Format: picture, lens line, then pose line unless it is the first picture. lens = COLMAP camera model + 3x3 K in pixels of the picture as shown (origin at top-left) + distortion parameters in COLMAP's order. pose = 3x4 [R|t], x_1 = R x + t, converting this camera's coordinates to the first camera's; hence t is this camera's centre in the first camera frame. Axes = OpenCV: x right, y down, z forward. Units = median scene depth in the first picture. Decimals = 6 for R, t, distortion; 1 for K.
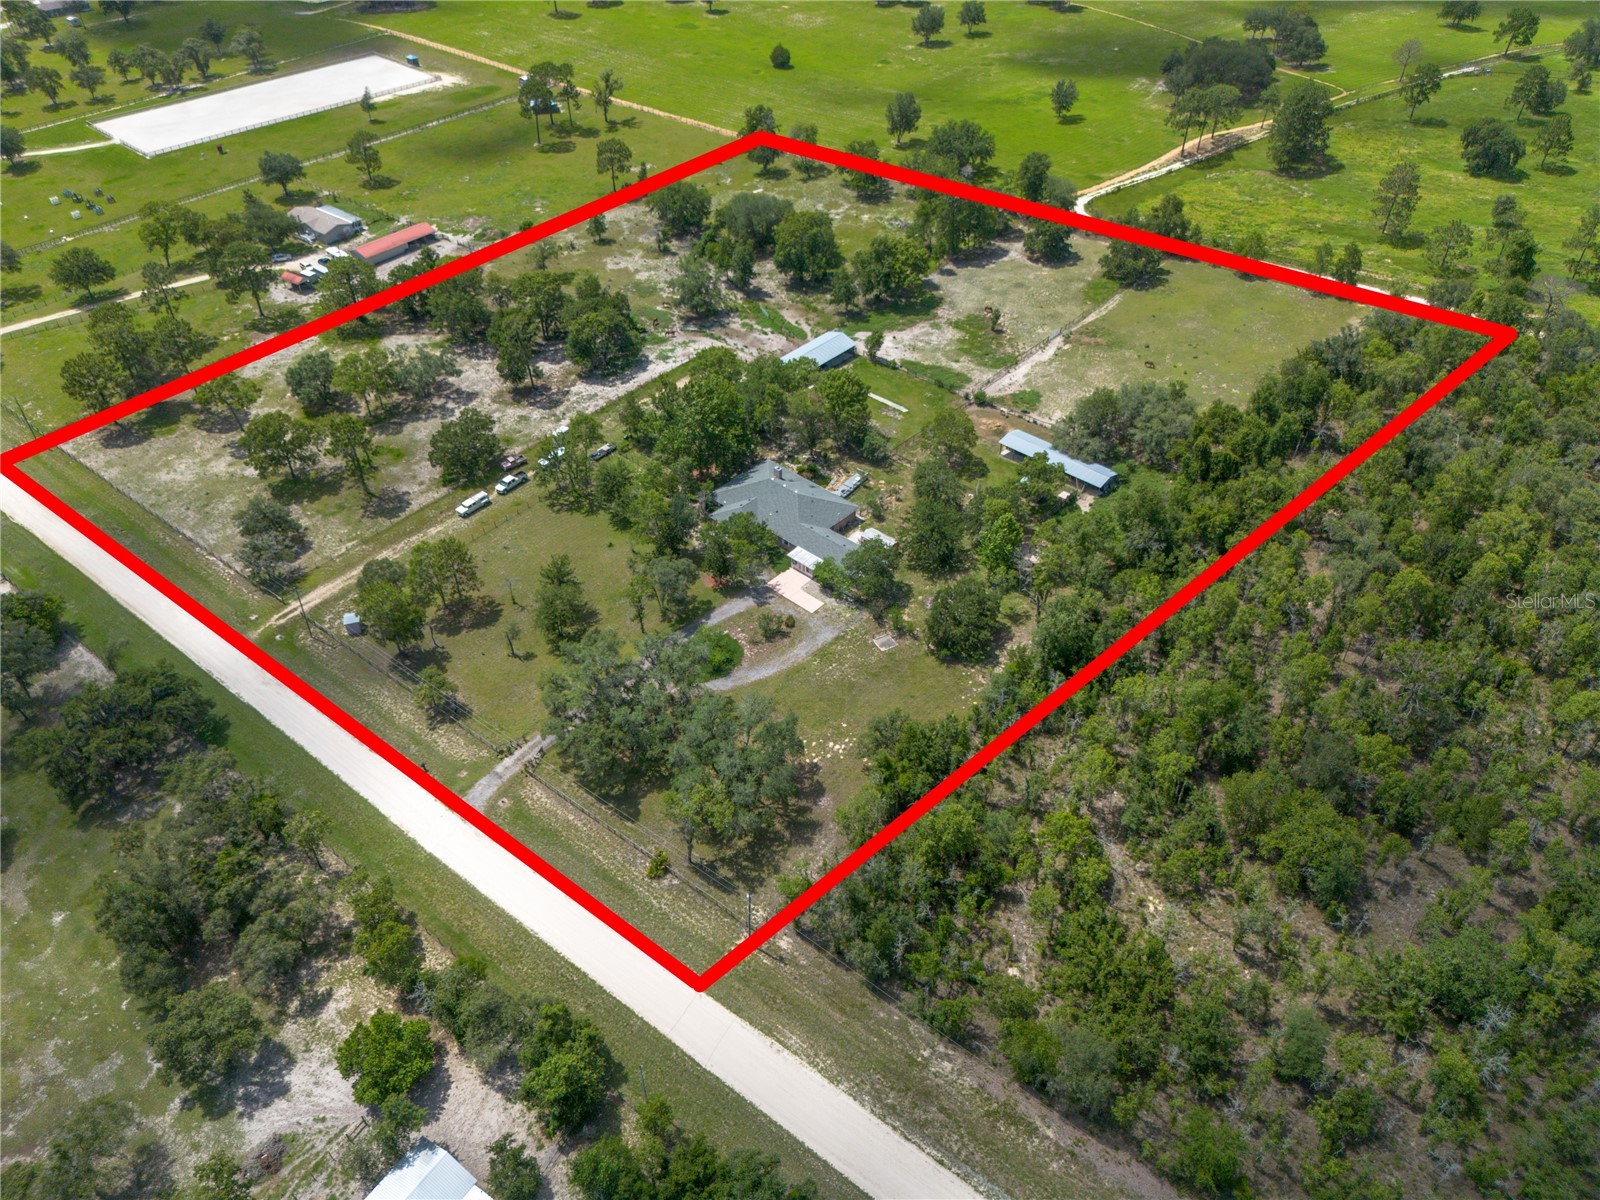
lens RADIAL K [[1133.6, 0, 809.5], [0, 1133.6, 600.3], [0, 0, 1]] dist [0.061782, -0.056452]
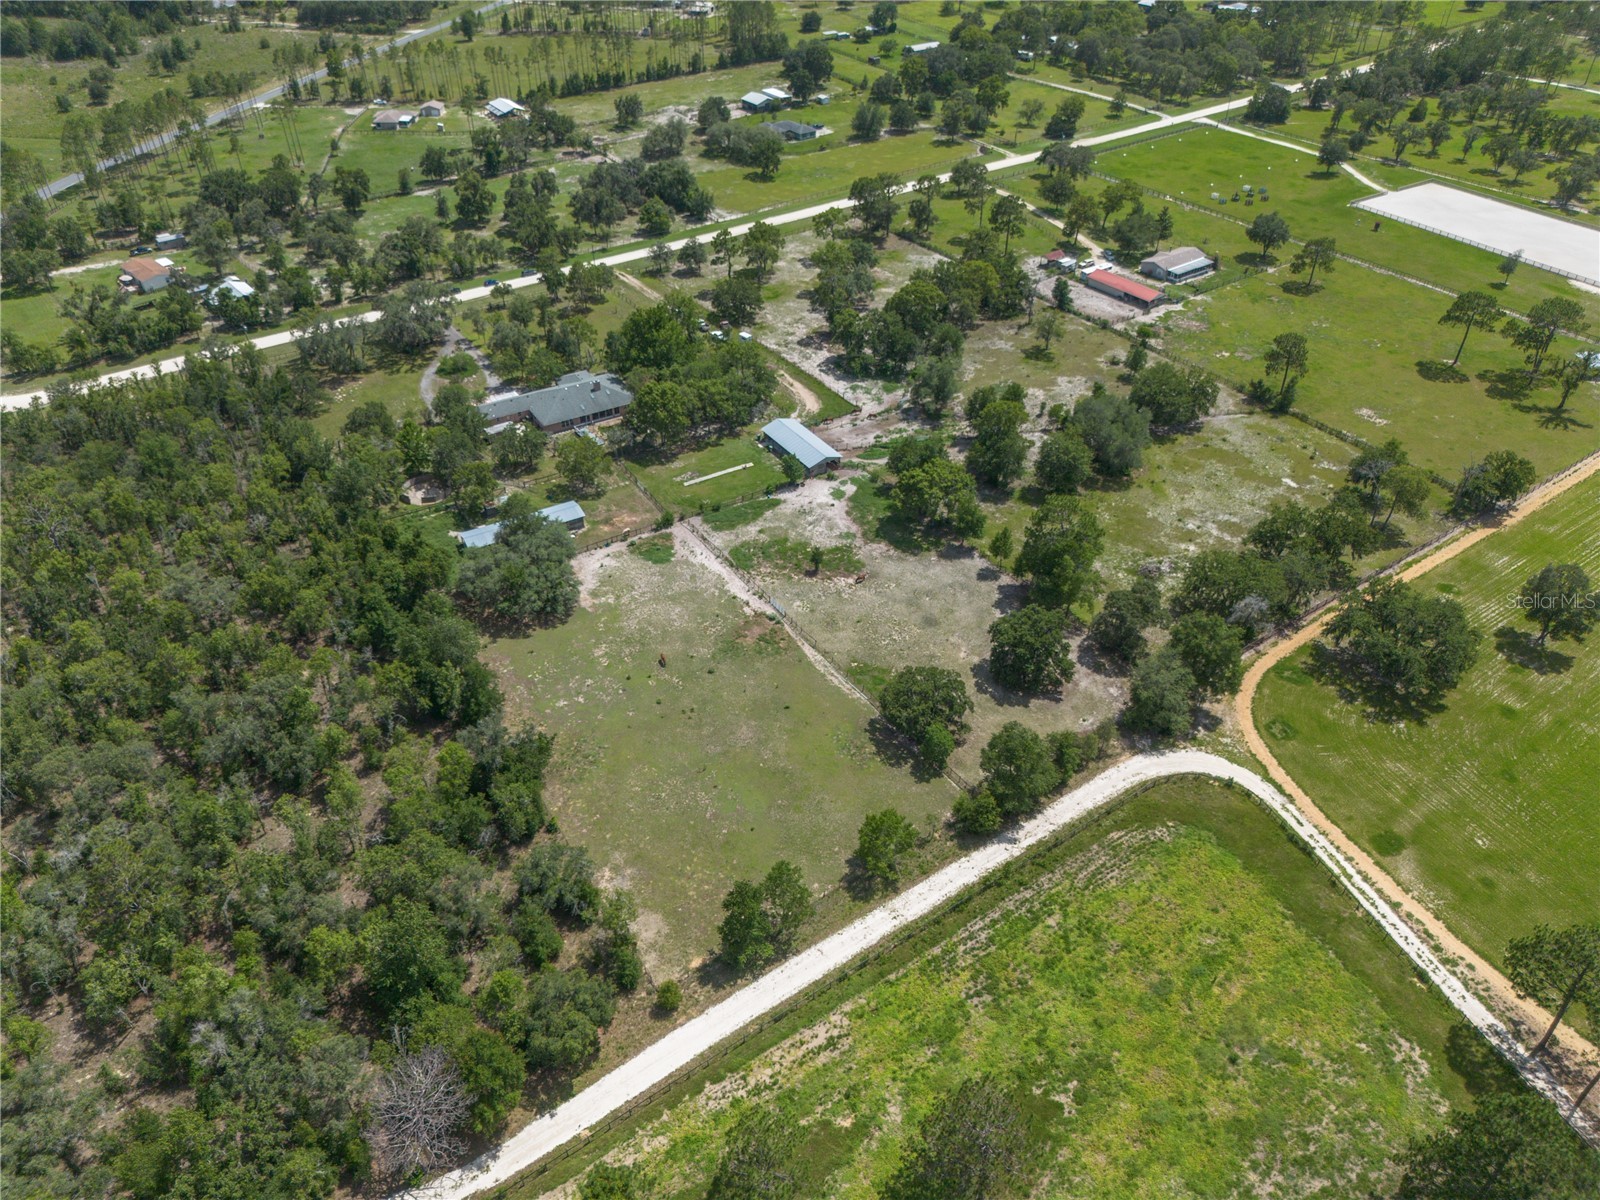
lens RADIAL K [[1133.6, 0, 796.2], [0, 1133.6, 596.8], [0, 0, 1]] dist [0.061782, -0.056452]
pose [[-0.279555, 0.583843, -0.762218, 0.811255], [-0.623612, 0.493210, 0.606508, -0.726299], [0.730039, 0.644881, 0.226212, 0.843646]]
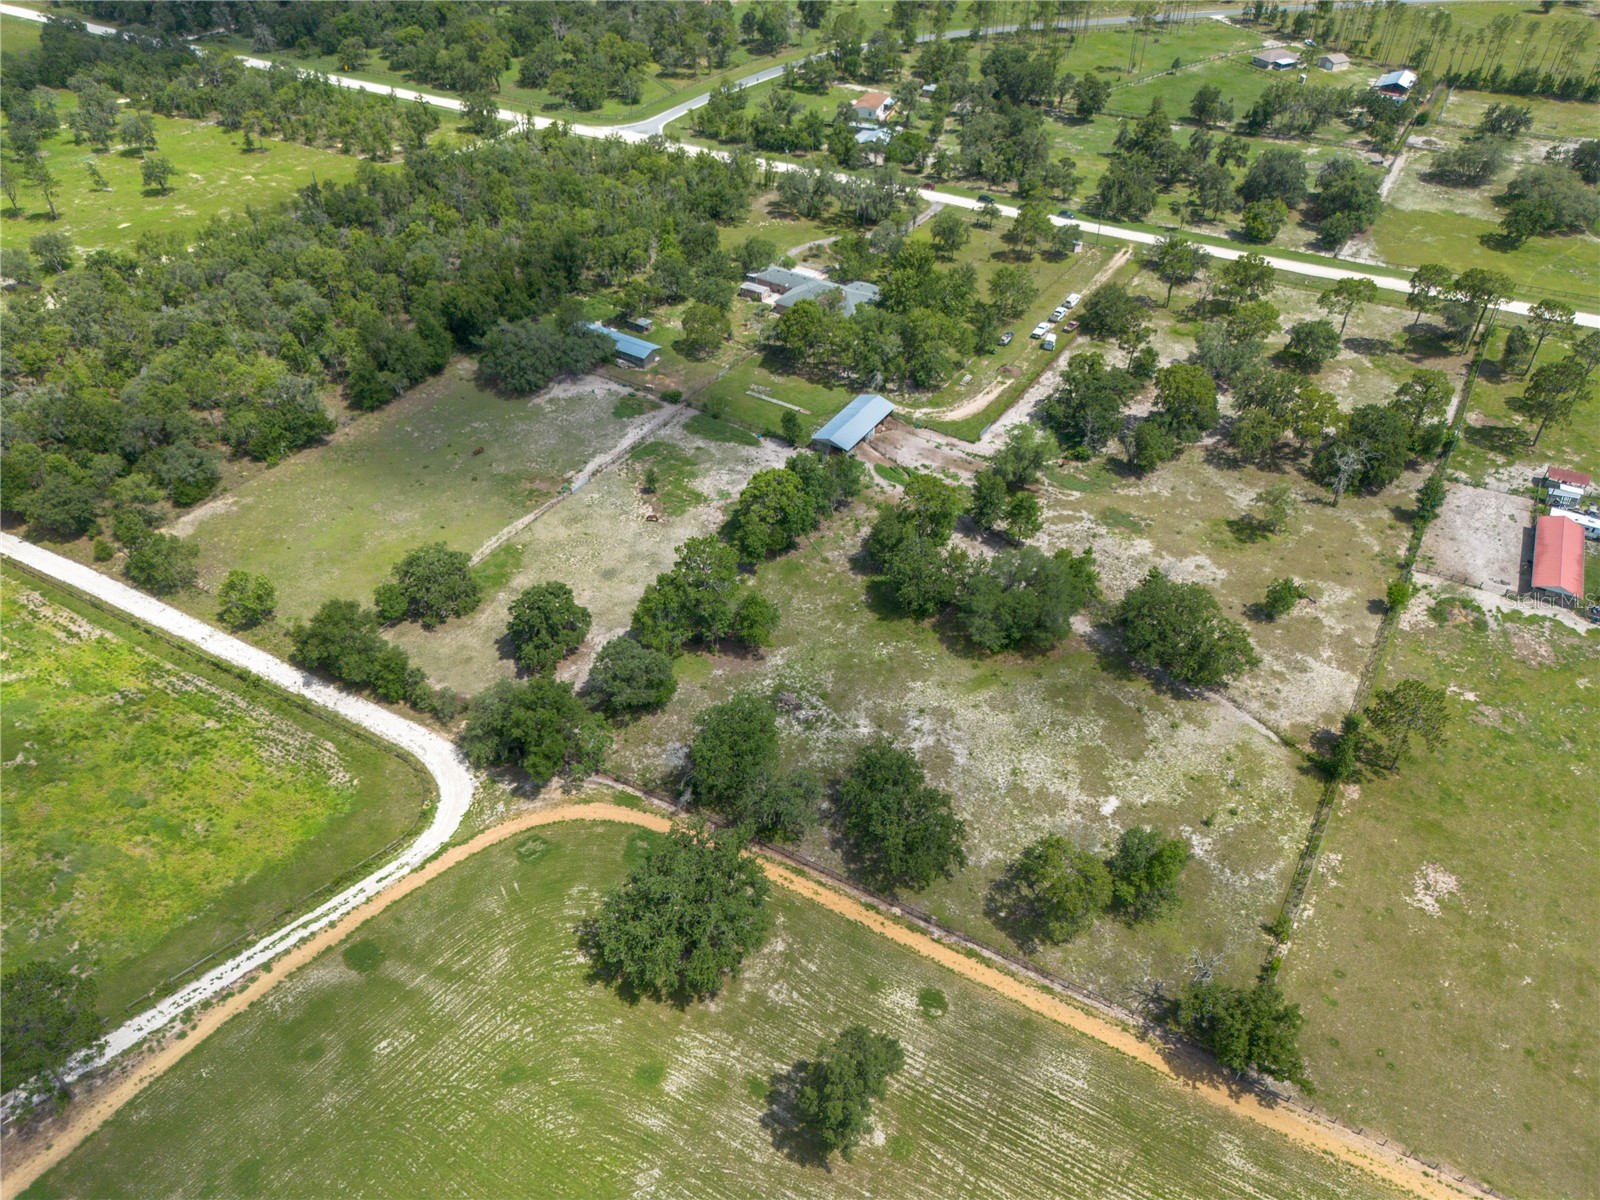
lens RADIAL K [[1133.6, 0, 796.3], [0, 1133.6, 600.3], [0, 0, 1]] dist [0.061782, -0.056452]
pose [[-0.987637, 0.107807, -0.113801, 0.165687], [-0.095047, 0.165466, 0.981625, -1.062505], [0.124656, 0.980305, -0.153173, 1.248672]]
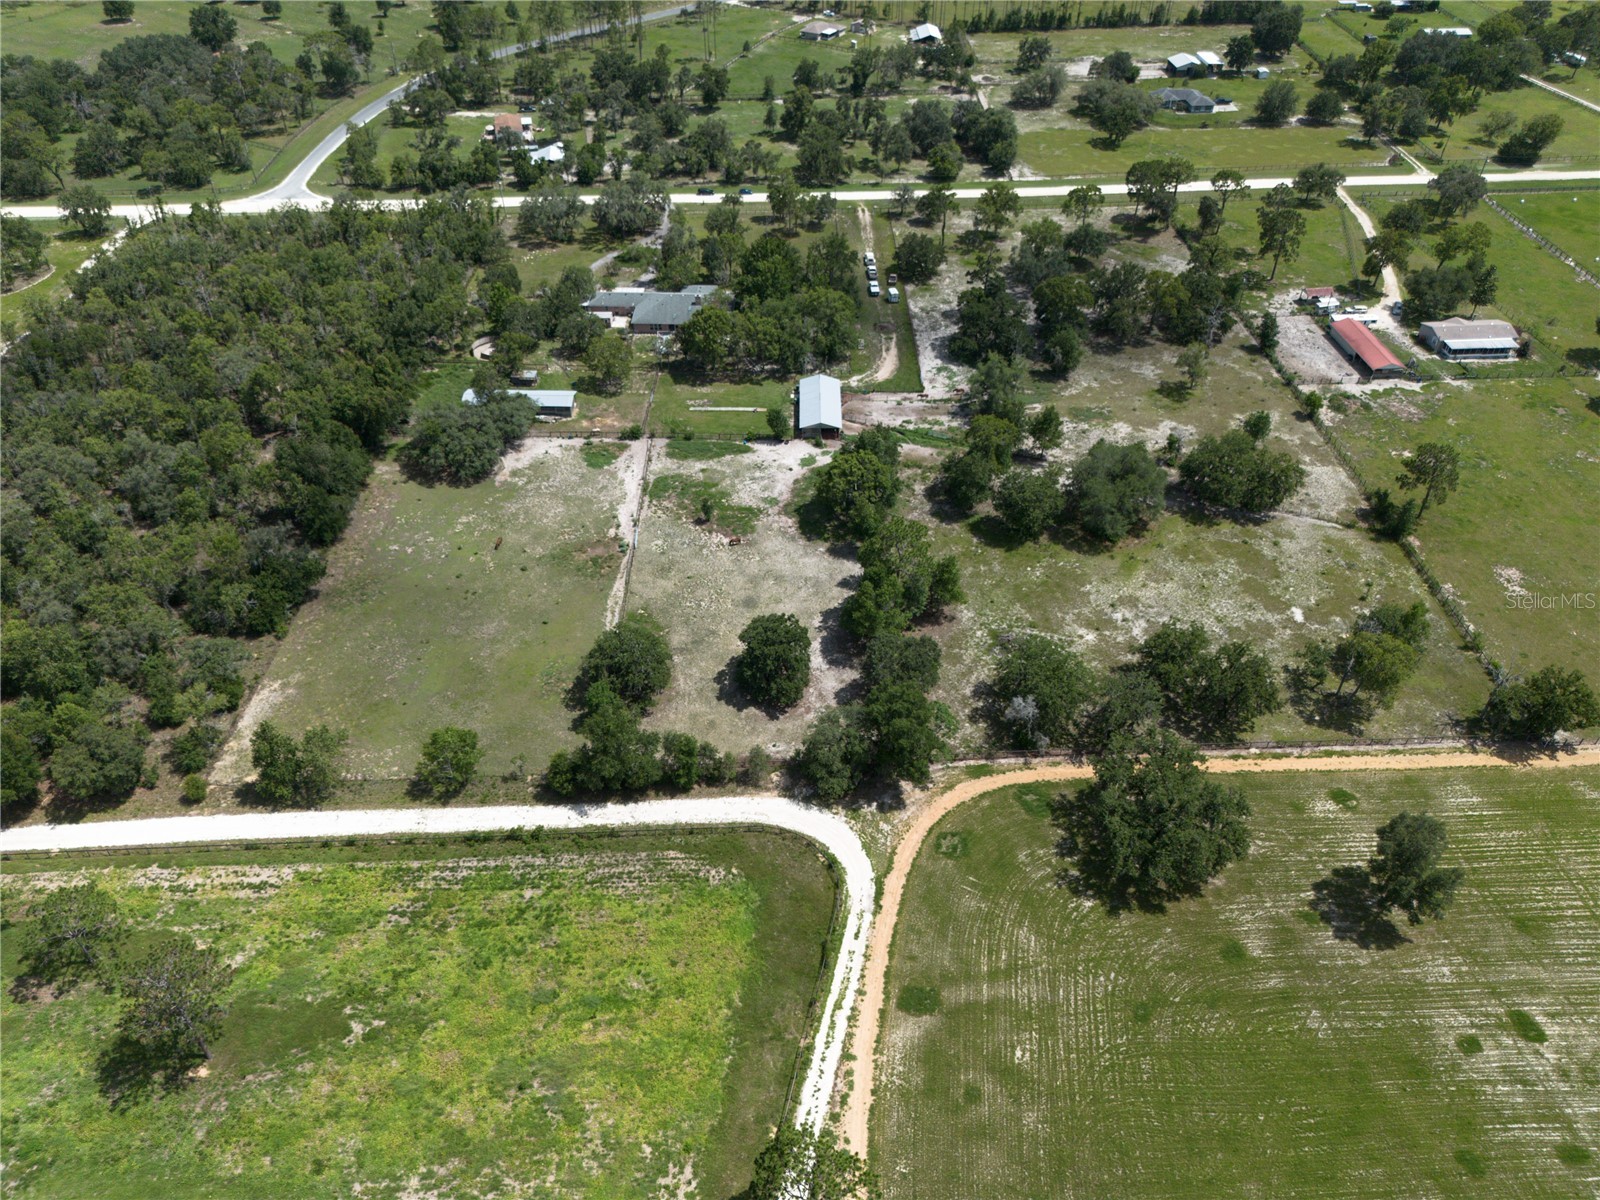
lens RADIAL K [[1133.6, 0, 798.0], [0, 1133.6, 597.8], [0, 0, 1]] dist [0.061782, -0.056452]
pose [[-0.752300, 0.425770, -0.502757, 0.552595], [-0.425132, 0.269243, 0.864159, -0.964902], [0.503297, 0.863845, -0.021543, 1.127901]]
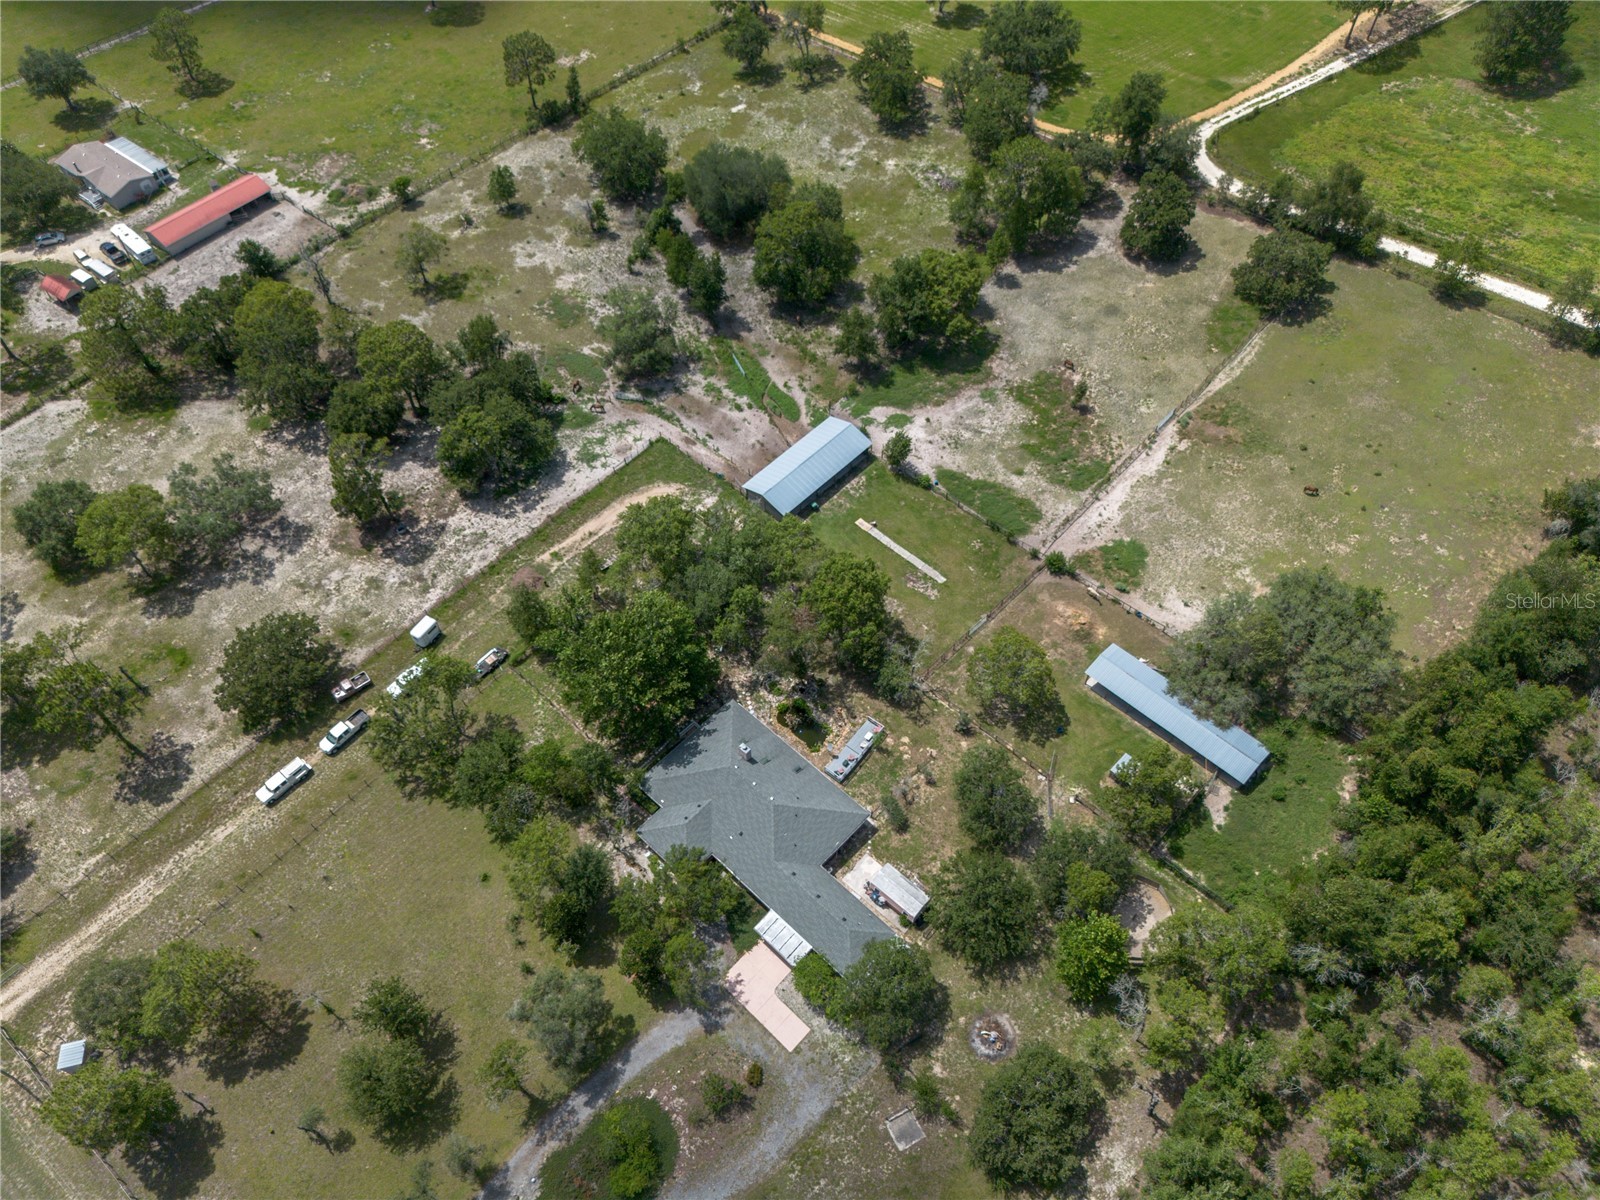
lens RADIAL K [[1133.6, 0, 808.0], [0, 1133.6, 601.2], [0, 0, 1]] dist [0.061782, -0.056452]
pose [[0.999863, 0.012924, -0.010373, 0.011530], [-0.010331, 0.975528, 0.219630, -0.279451], [0.012958, -0.219493, 0.975528, 0.318132]]
